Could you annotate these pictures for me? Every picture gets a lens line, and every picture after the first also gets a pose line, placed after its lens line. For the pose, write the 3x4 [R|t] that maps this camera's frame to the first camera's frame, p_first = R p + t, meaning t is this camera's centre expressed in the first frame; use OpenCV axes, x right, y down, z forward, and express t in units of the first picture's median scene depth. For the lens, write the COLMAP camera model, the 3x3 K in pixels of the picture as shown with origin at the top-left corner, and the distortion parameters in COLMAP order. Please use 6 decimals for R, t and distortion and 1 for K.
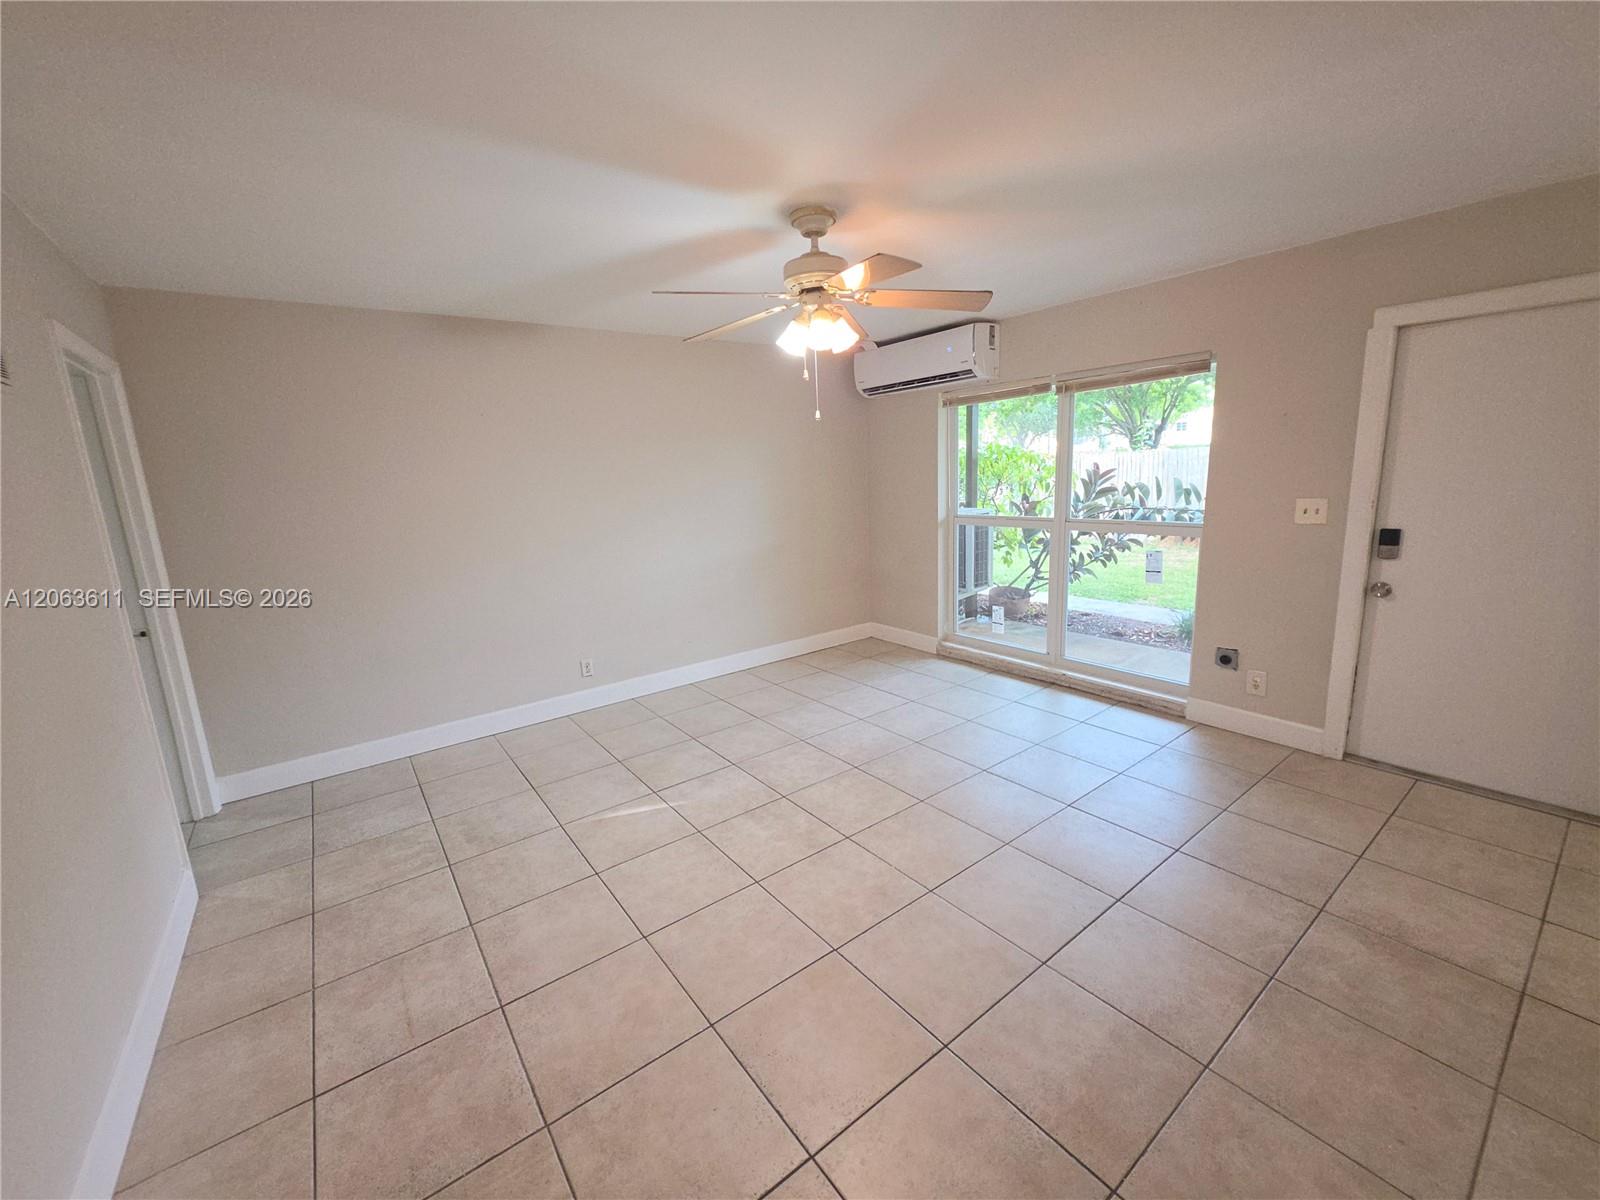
lens RADIAL K [[647.1, 0, 794.7], [0, 647.1, 595.7], [0, 0, 1]] dist [-0.000156, 0.000174]
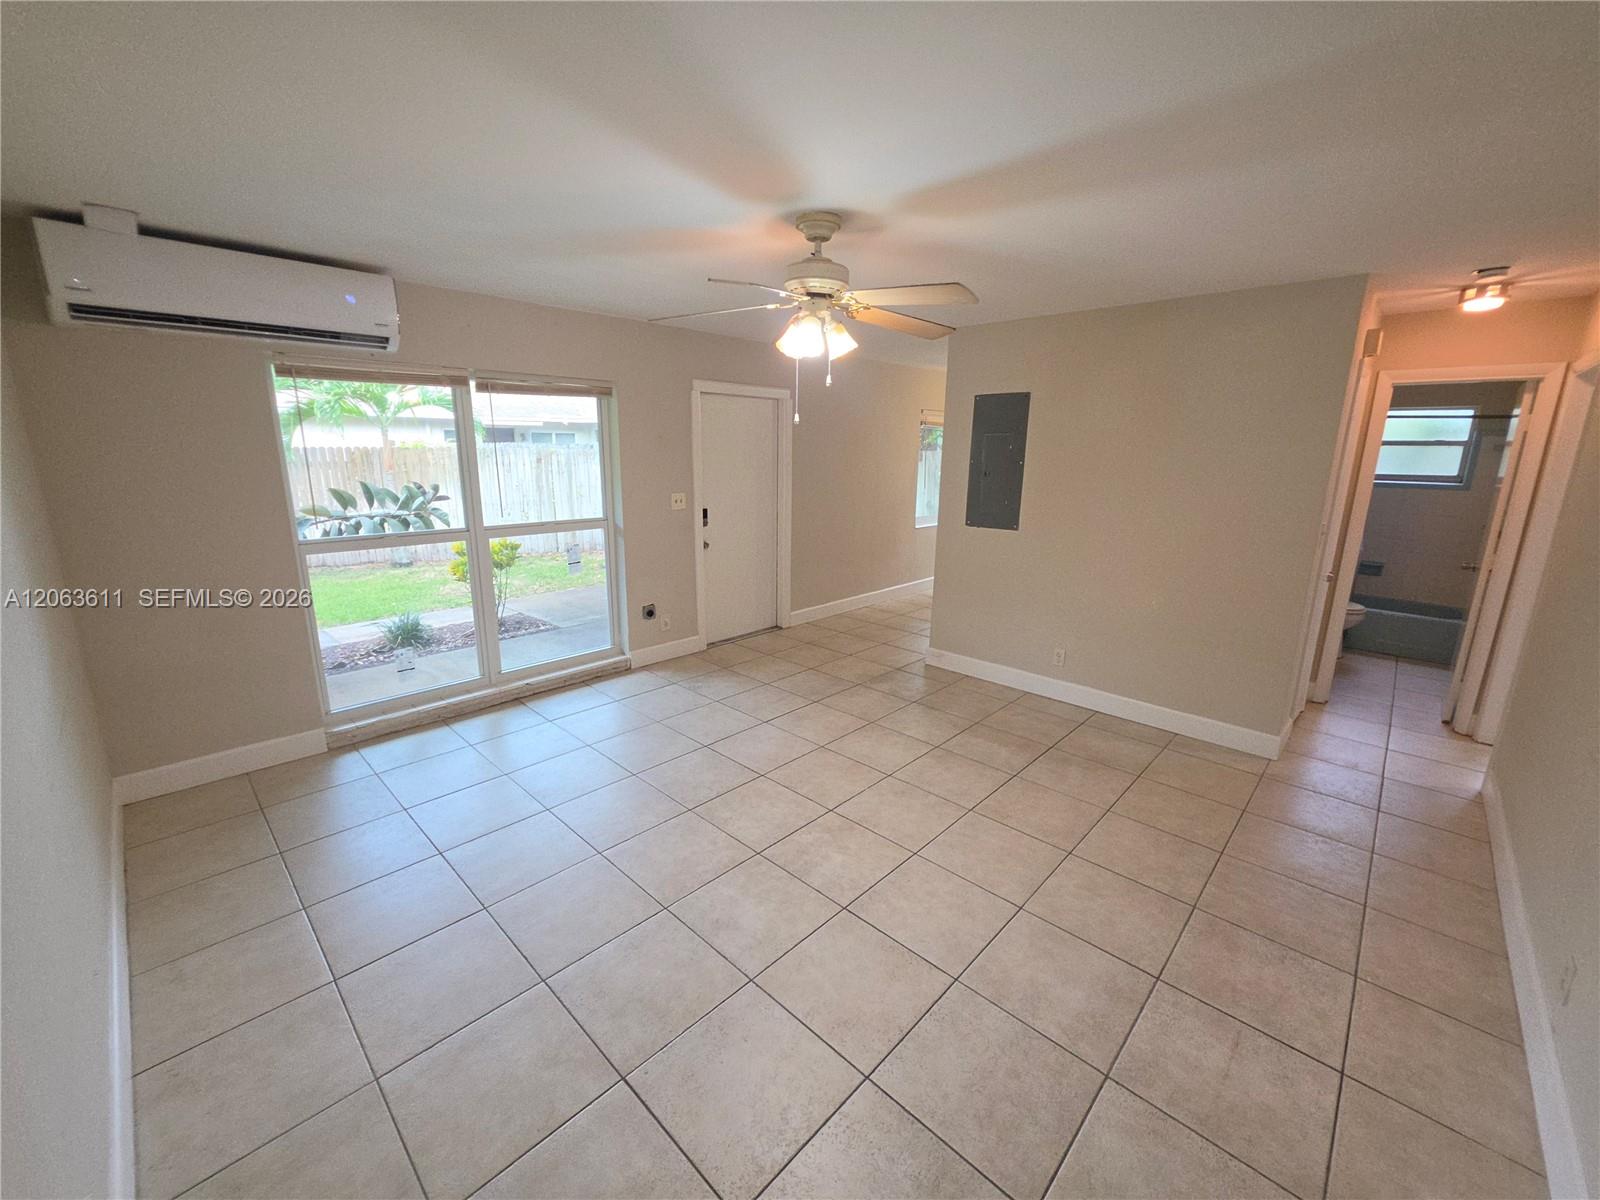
lens RADIAL K [[647.1, 0, 789.7], [0, 647.1, 598.1], [0, 0, 1]] dist [-0.000156, 0.000174]
pose [[-0.163259, -0.185441, 0.968999, -0.780189], [0.187714, 0.958396, 0.215038, -0.189327], [-0.968561, 0.217001, -0.121657, 0.970678]]
